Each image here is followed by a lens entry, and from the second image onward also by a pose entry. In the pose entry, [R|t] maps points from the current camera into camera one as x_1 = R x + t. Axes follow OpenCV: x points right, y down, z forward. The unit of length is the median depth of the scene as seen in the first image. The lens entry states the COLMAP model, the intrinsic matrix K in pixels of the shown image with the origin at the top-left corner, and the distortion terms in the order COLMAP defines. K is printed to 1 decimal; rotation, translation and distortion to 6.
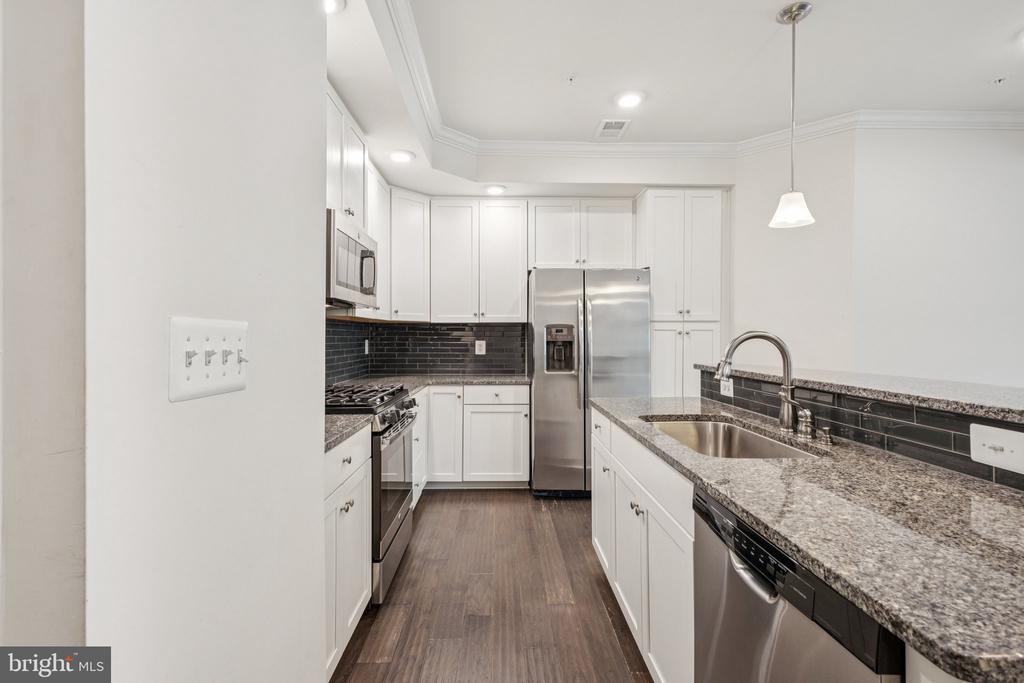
lens RADIAL K [[471.7, 0, 508.5], [0, 471.7, 338.0], [0, 0, 1]] dist [0.000407, 0.000062]
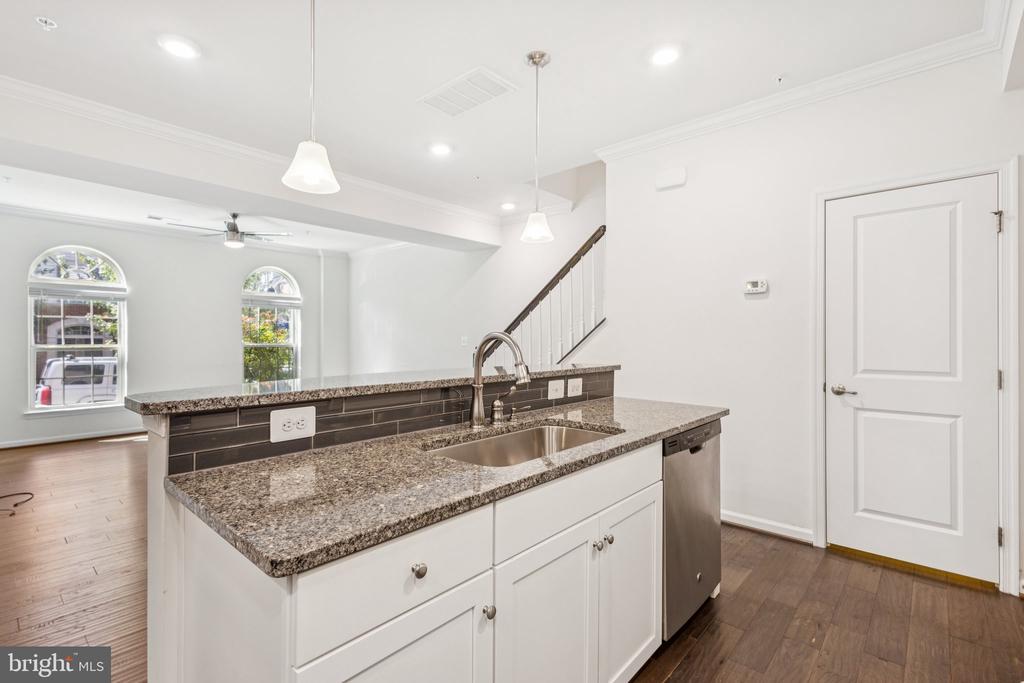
lens RADIAL K [[471.7, 0, 508.5], [0, 471.7, 338.0], [0, 0, 1]] dist [0.000407, 0.000062]
pose [[-0.731707, 0.000045, 0.681619, -0.174166], [-0.000080, 1.000000, -0.000152, -0.001909], [-0.681619, -0.000166, -0.731707, 1.724046]]
